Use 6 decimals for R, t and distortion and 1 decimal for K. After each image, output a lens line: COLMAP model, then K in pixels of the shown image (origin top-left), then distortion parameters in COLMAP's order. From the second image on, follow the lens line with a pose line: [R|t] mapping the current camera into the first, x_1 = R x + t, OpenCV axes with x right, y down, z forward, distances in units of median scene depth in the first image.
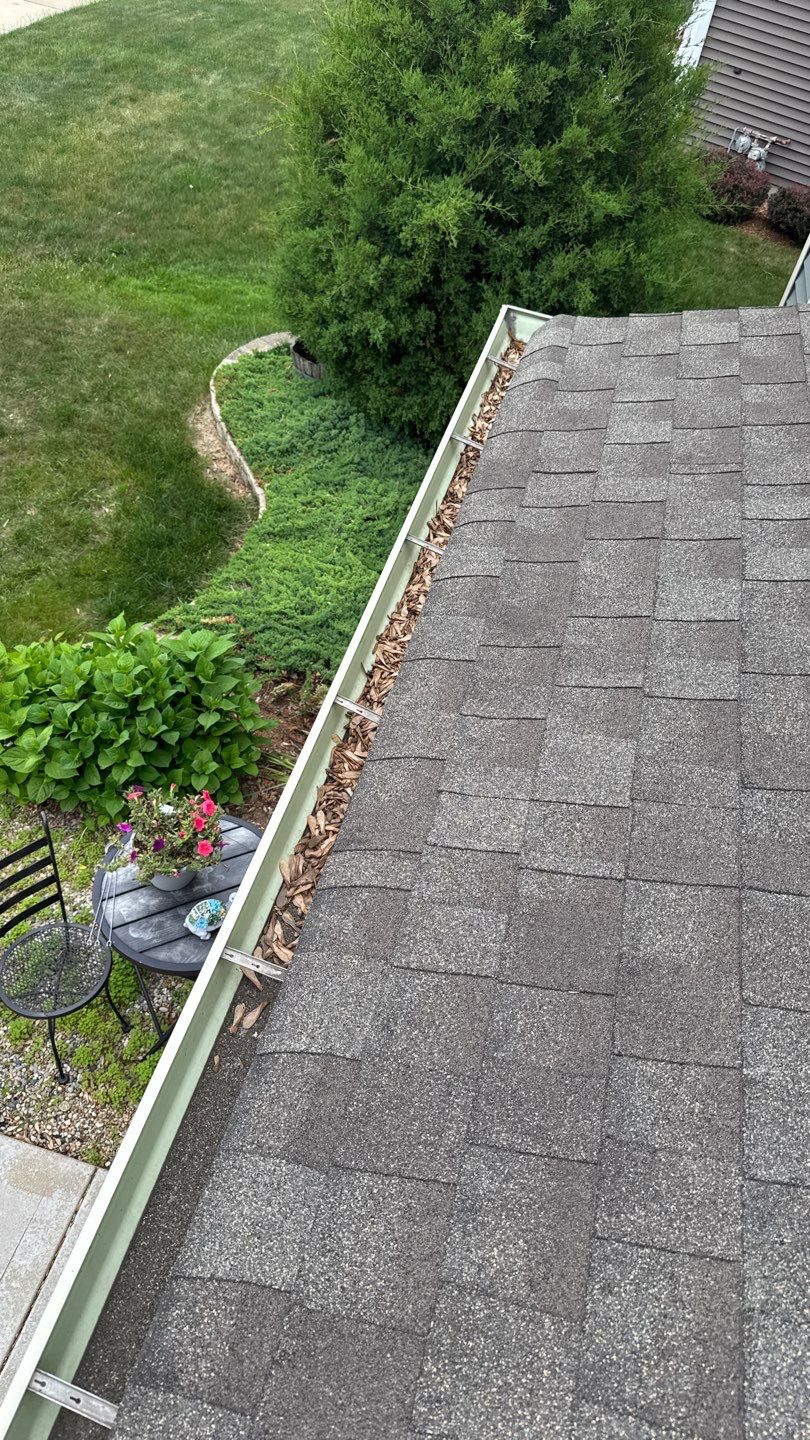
lens RADIAL K [[966.9, 0, 405.0], [0, 966.9, 720.0], [0, 0, 1]] dist [-0.002651, -0.030600]
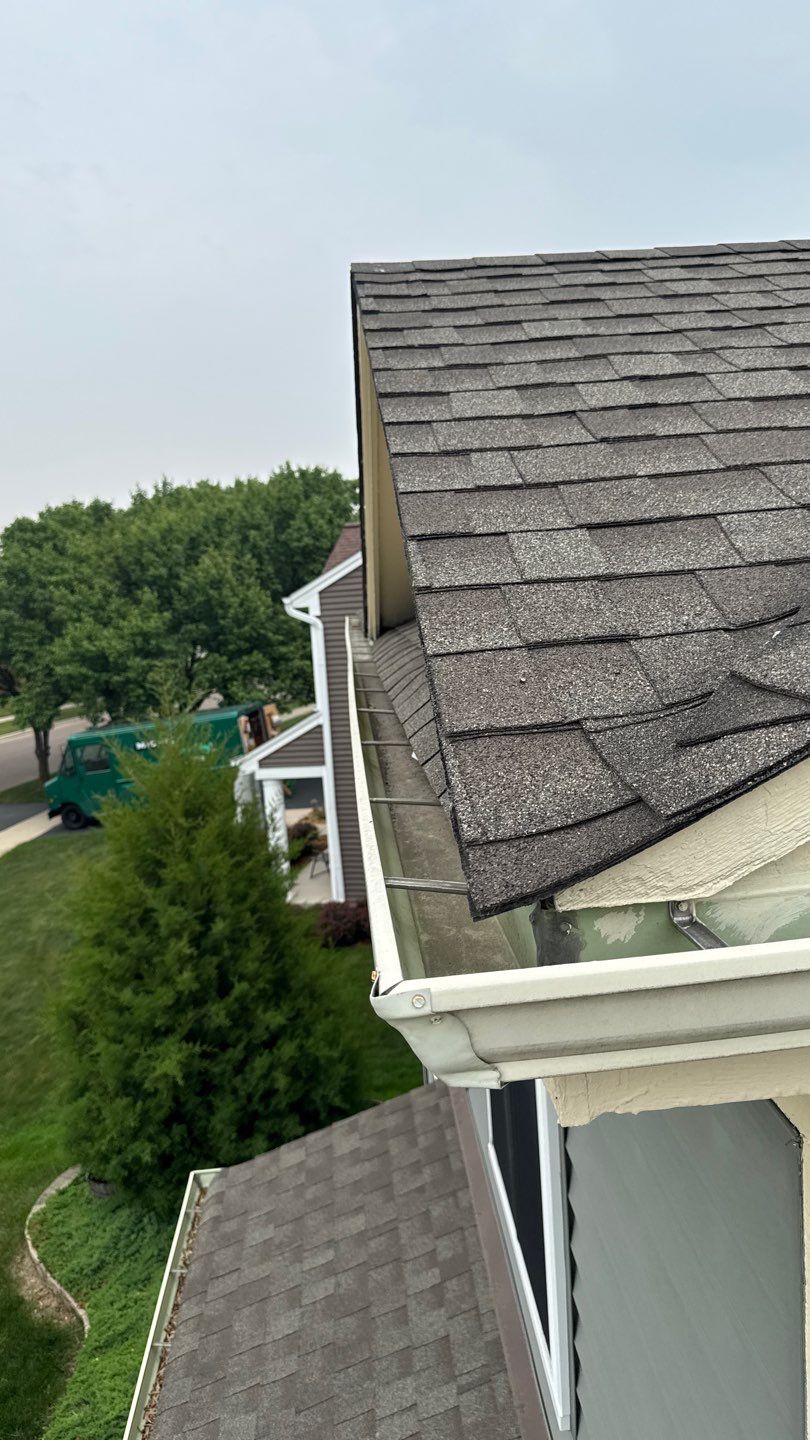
lens RADIAL K [[1074.1, 0, 405.0], [0, 1074.1, 720.0], [0, 0, 1]] dist [-0.006554, 0.030773]
pose [[0.932735, -0.271673, 0.237063, 0.118588], [0.359094, 0.759188, -0.542849, 0.084112], [-0.032498, 0.591462, 0.805678, -0.586626]]
